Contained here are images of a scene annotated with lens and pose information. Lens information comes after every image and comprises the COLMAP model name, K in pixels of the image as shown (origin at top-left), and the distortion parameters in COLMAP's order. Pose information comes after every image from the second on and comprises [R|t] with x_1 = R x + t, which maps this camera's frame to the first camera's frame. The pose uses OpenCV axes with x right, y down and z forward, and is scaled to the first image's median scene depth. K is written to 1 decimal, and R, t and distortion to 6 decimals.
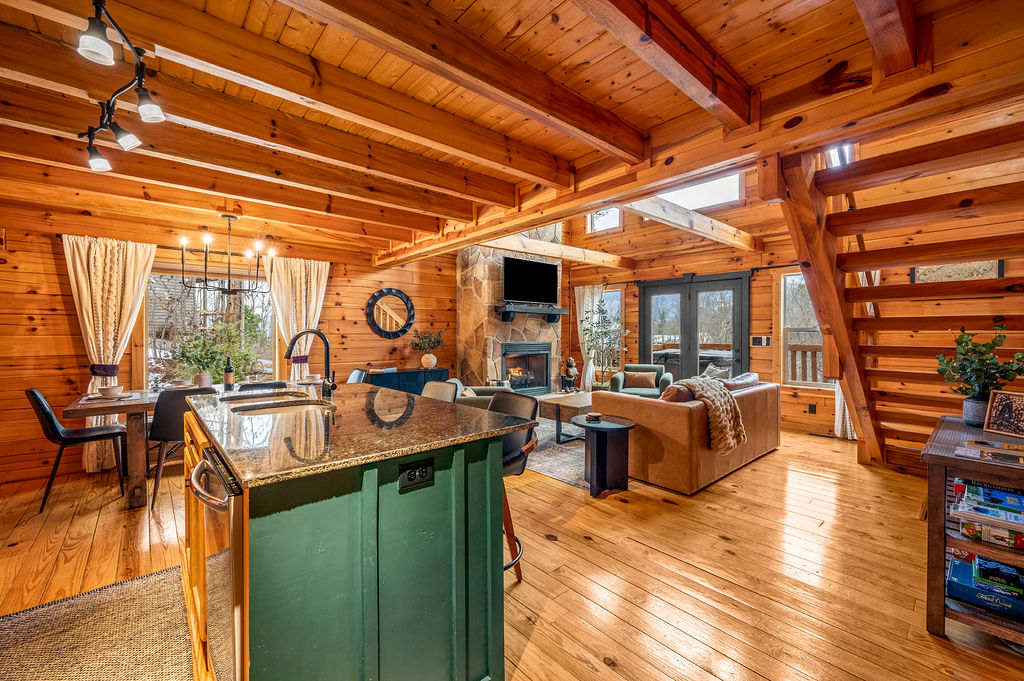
lens RADIAL K [[413.0, 0, 515.0], [0, 413.0, 335.0], [0, 0, 1]] dist [-0.001043, -0.000092]
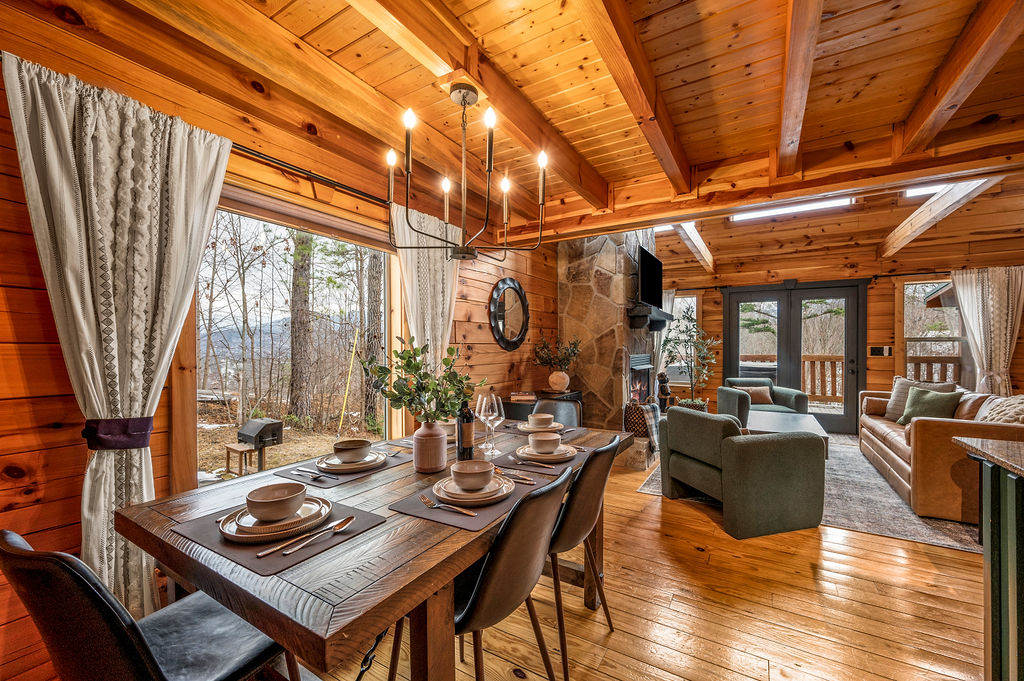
lens RADIAL K [[405.6, 0, 516.3], [0, 405.6, 348.2], [0, 0, 1]] dist [-0.000823, -0.000154]
pose [[0.954007, -0.003373, 0.299765, -0.466334], [0.003242, 0.999994, 0.000933, 0.003883], [-0.299767, 0.000082, 0.954012, 0.323463]]
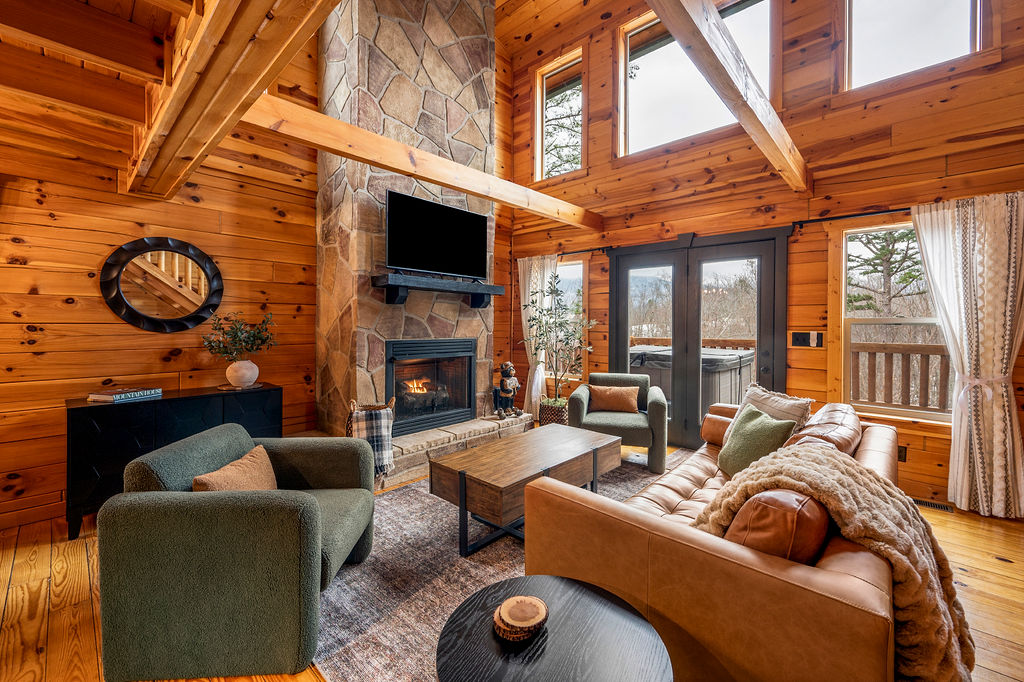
lens RADIAL K [[413.3, 0, 514.1], [0, 413.3, 326.2], [0, 0, 1]] dist [-0.001301, -0.000180]
pose [[0.994433, 0.006085, 0.105194, 0.085445], [-0.006236, 0.999980, 0.001103, -0.002398], [-0.105185, -0.001753, 0.994451, 0.396641]]
